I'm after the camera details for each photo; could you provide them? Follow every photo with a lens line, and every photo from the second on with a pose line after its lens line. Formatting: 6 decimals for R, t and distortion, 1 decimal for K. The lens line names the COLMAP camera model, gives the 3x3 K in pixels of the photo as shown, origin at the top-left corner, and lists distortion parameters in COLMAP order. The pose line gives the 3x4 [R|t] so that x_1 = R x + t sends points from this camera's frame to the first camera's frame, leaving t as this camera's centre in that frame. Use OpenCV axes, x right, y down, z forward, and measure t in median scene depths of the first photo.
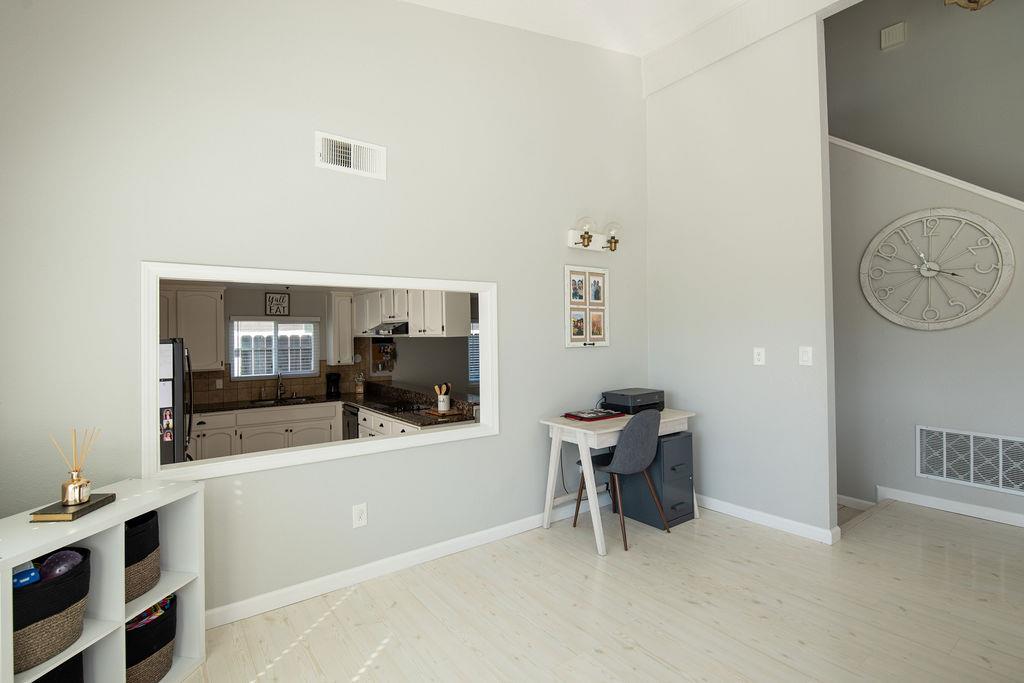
lens RADIAL K [[477.5, 0, 512.0], [0, 477.5, 341.5], [0, 0, 1]] dist [0.002091, 0.000235]
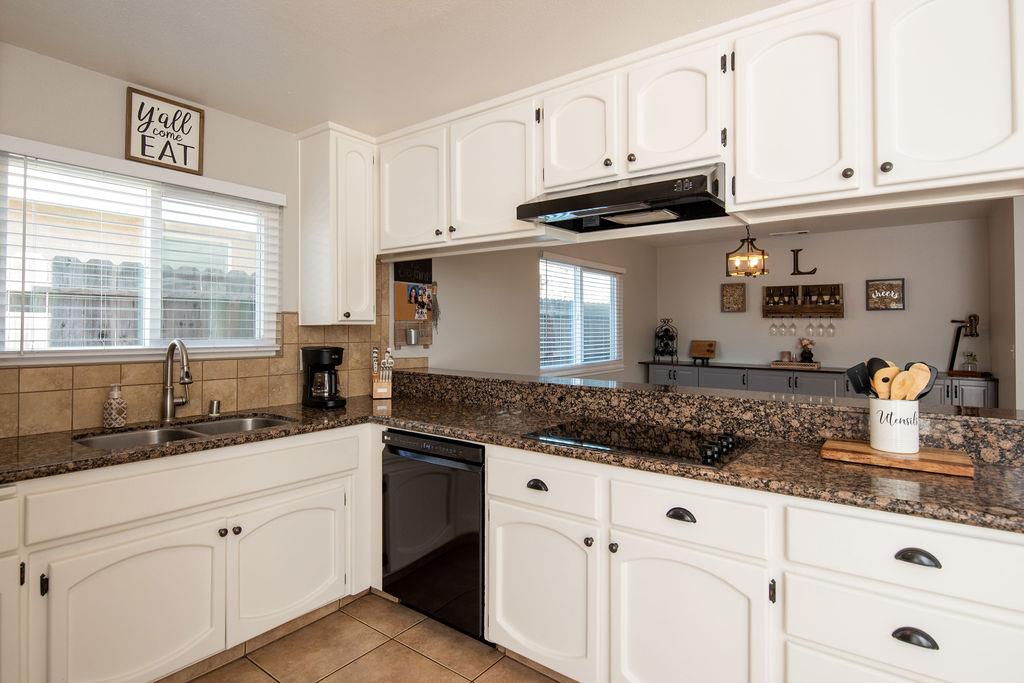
lens RADIAL K [[532.3, 0, 512.1], [0, 532.3, 327.1], [0, 0, 1]] dist [-0.005179, -0.001127]
pose [[0.959630, 0.015473, 0.280839, -0.377431], [-0.011172, 0.999795, -0.016909, 0.061036], [-0.281043, 0.013089, 0.959606, 0.607806]]
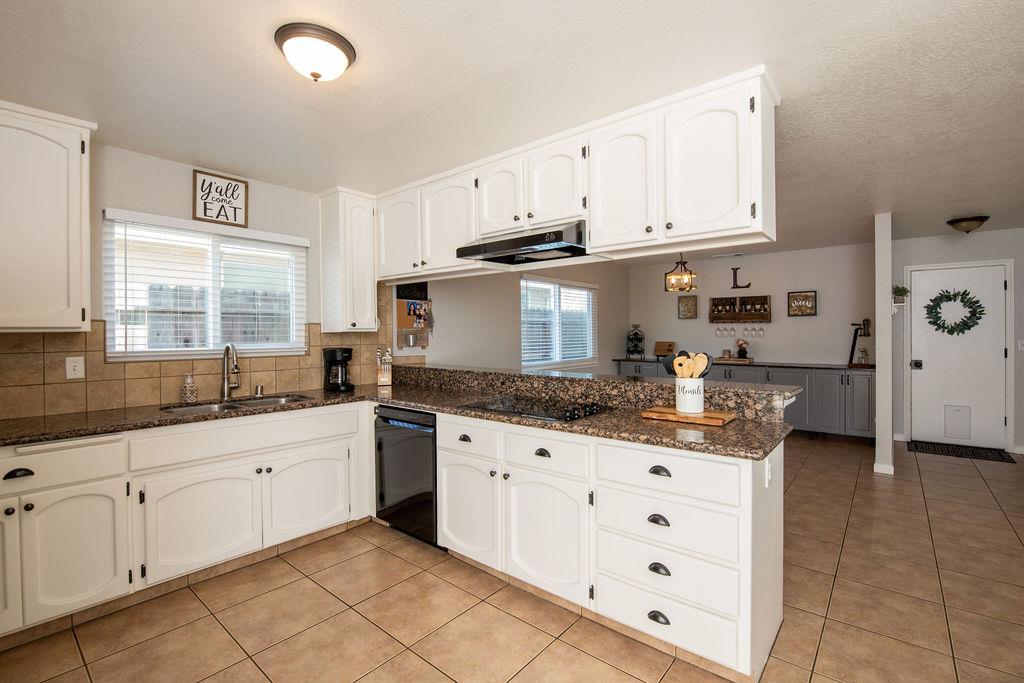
lens RADIAL K [[456.4, 0, 534.0], [0, 456.4, 340.7], [0, 0, 1]] dist [-0.012703, -0.000729]
pose [[0.965740, 0.001532, 0.259506, -0.320873], [-0.001968, 0.999997, 0.001421, 0.062315], [-0.259503, -0.001883, 0.965741, 0.507297]]
